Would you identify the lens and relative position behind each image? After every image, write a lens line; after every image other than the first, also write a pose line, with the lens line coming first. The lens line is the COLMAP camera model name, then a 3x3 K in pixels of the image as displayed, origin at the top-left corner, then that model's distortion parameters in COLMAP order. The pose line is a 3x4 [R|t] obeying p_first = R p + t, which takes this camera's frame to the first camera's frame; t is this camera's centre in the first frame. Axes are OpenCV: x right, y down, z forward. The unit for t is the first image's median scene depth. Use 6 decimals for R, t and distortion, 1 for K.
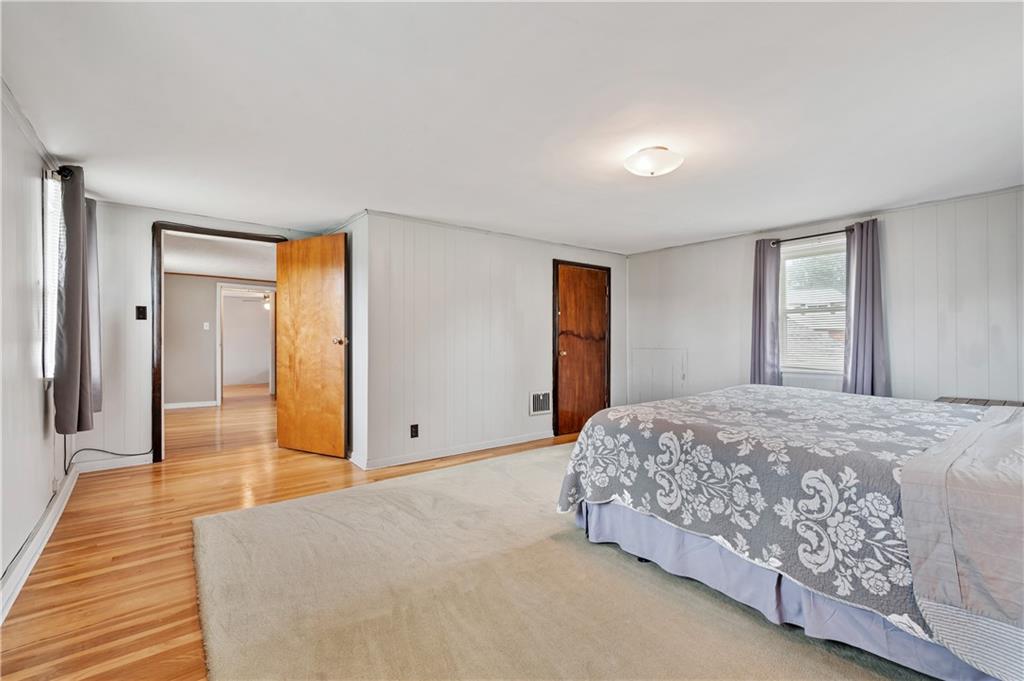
lens RADIAL K [[442.5, 0, 512.0], [0, 442.5, 340.5], [0, 0, 1]] dist [0.000011, 0.000068]
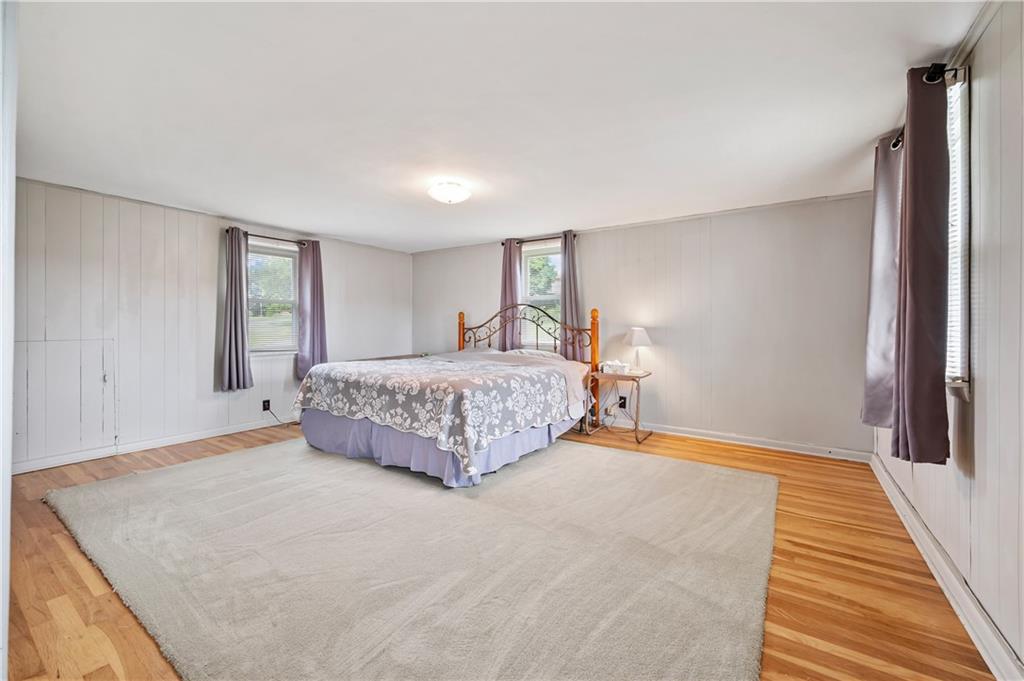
lens RADIAL K [[412.2, 0, 512.0], [0, 412.2, 340.5], [0, 0, 1]] dist [0.000540, -0.000028]
pose [[-0.304593, -0.028234, 0.952064, -1.105697], [0.005857, 0.999486, 0.031514, 0.008581], [-0.952464, 0.015175, -0.304272, 1.441926]]
